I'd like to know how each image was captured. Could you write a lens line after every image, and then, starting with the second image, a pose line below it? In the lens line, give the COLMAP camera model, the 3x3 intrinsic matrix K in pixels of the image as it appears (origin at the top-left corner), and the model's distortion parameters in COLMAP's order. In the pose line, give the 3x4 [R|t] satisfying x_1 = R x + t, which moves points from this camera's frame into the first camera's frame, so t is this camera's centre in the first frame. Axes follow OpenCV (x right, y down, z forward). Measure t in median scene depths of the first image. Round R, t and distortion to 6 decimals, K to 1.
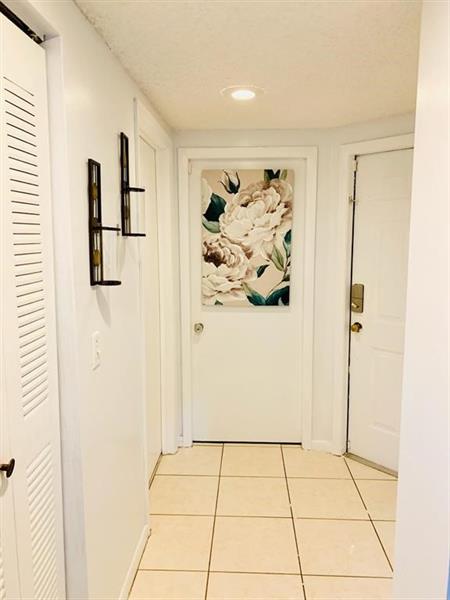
lens RADIAL K [[459.3, 0, 224.3], [0, 459.3, 299.4], [0, 0, 1]] dist [-0.000871, -0.003694]
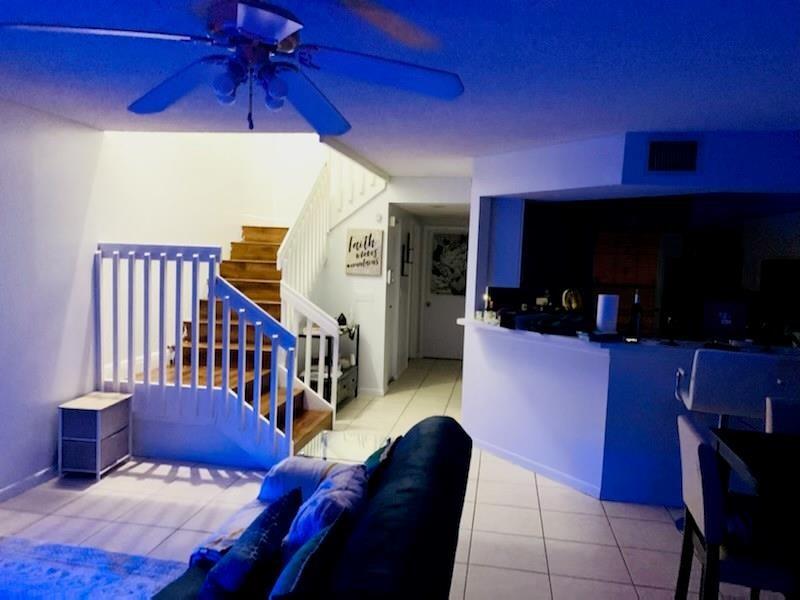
lens RADIAL K [[612.3, 0, 400.3], [0, 612.3, 300.6], [0, 0, 1]] dist [-0.000871, -0.003694]
pose [[0.989177, 0.048978, -0.138314, 0.222882], [-0.057861, 0.996463, -0.060944, 0.241946], [0.134840, 0.068287, 0.988512, -1.992808]]
